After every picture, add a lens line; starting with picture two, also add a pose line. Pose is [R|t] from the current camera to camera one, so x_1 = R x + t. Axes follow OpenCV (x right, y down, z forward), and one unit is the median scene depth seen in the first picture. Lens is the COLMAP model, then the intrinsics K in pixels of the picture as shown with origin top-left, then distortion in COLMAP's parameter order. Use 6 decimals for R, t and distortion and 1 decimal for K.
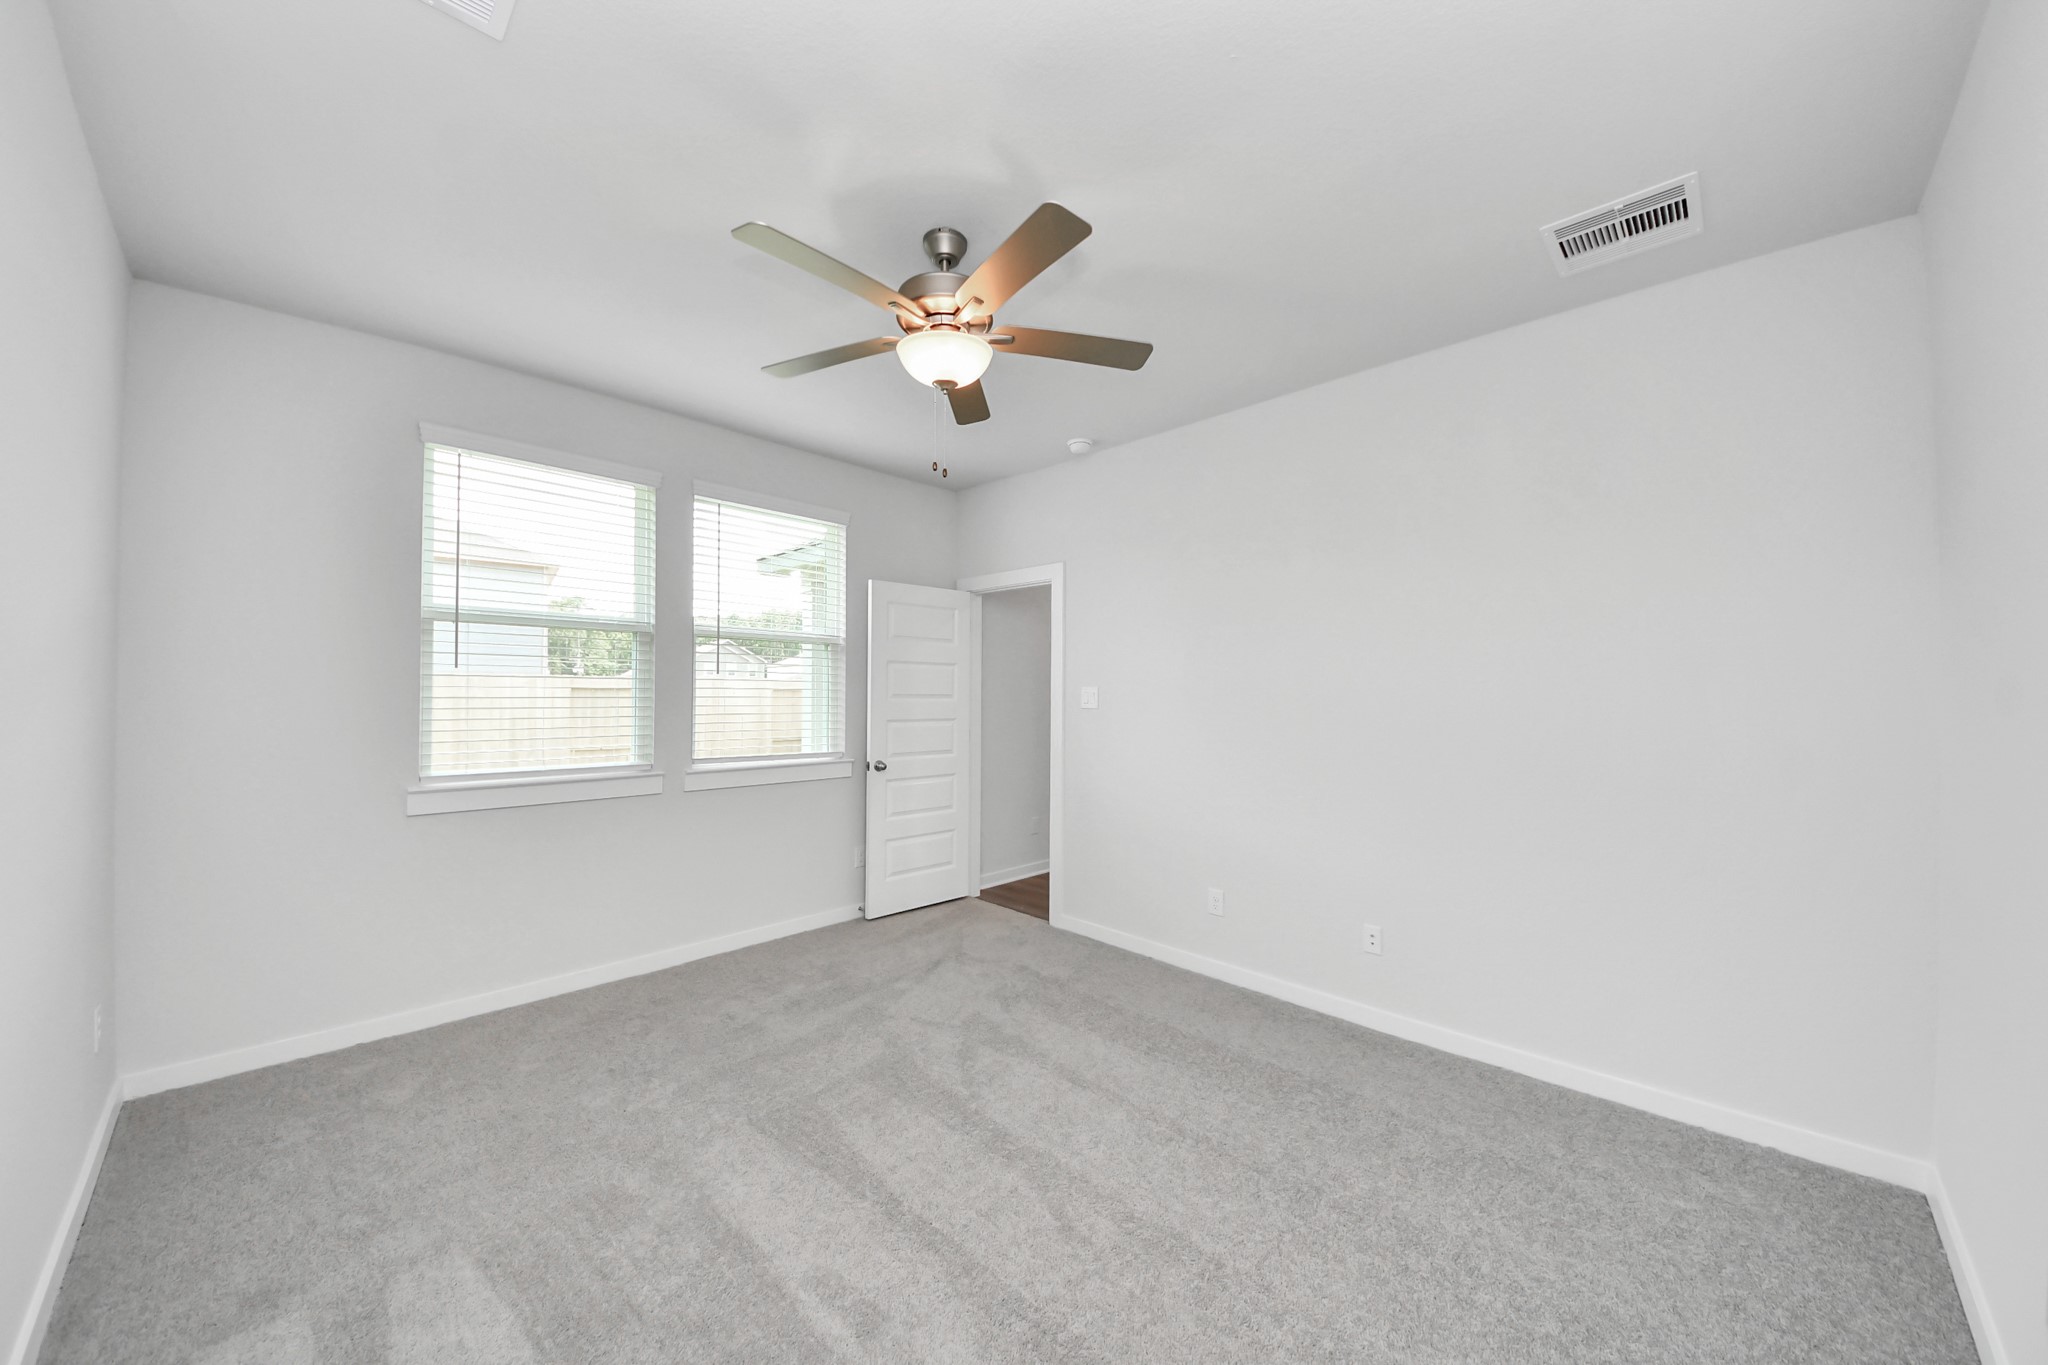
lens RADIAL K [[739.4, 0, 1024.0], [0, 739.4, 682.5], [0, 0, 1]] dist [0.013222, -0.011694]
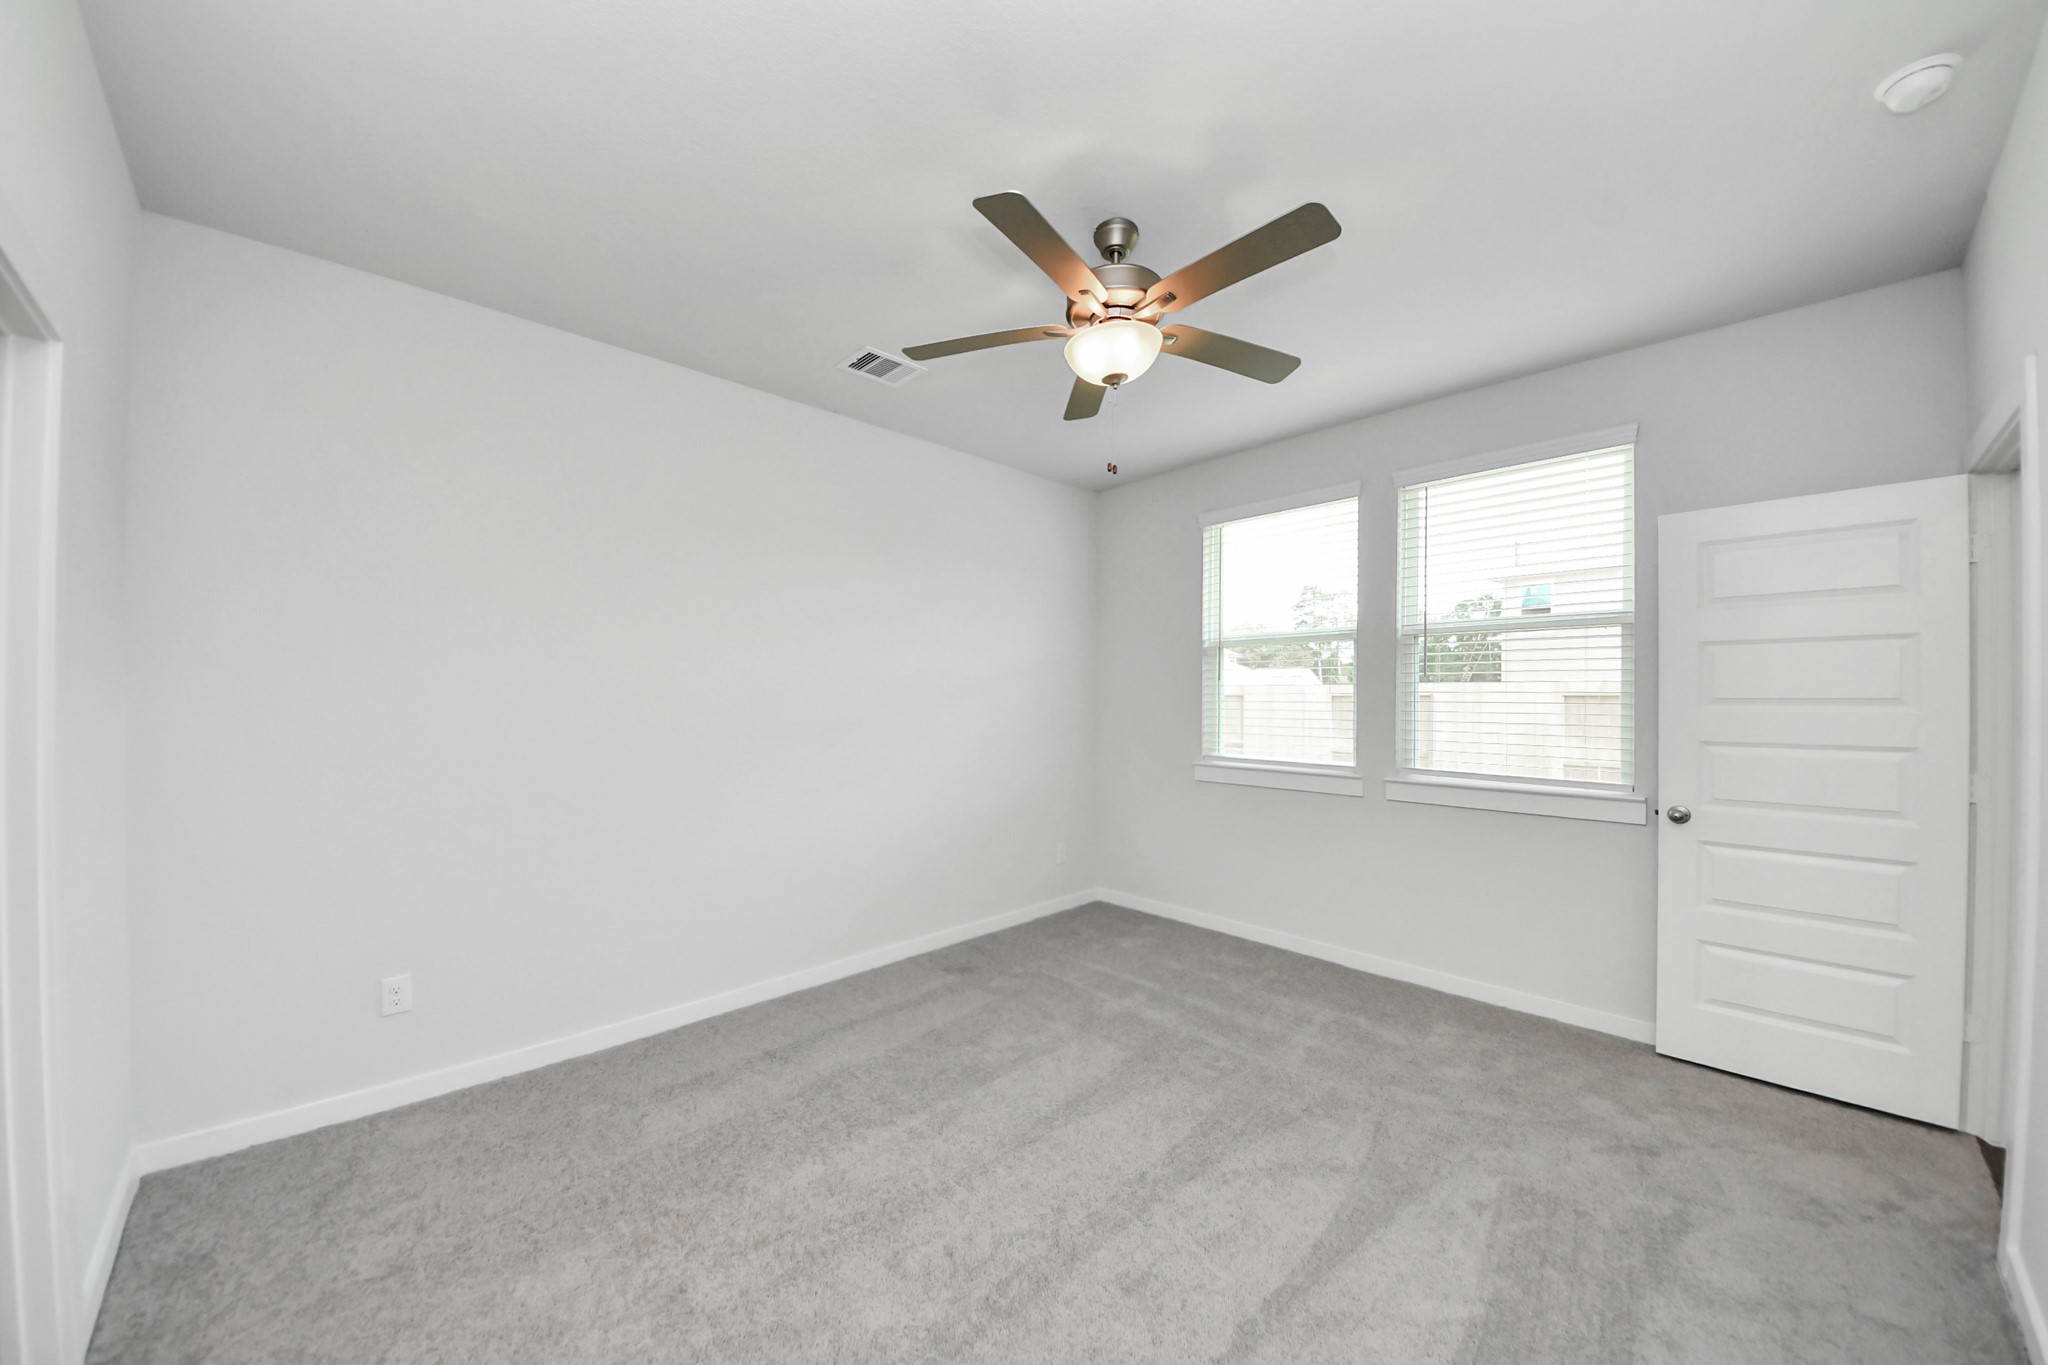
lens RADIAL K [[731.9, 0, 1010.1], [0, 731.9, 706.5], [0, 0, 1]] dist [0.012335, -0.011702]
pose [[-0.068701, 0.008932, -0.997597, 0.528343], [0.018419, 0.999801, 0.007683, 0.008650], [0.997467, -0.017847, -0.068852, 0.566712]]
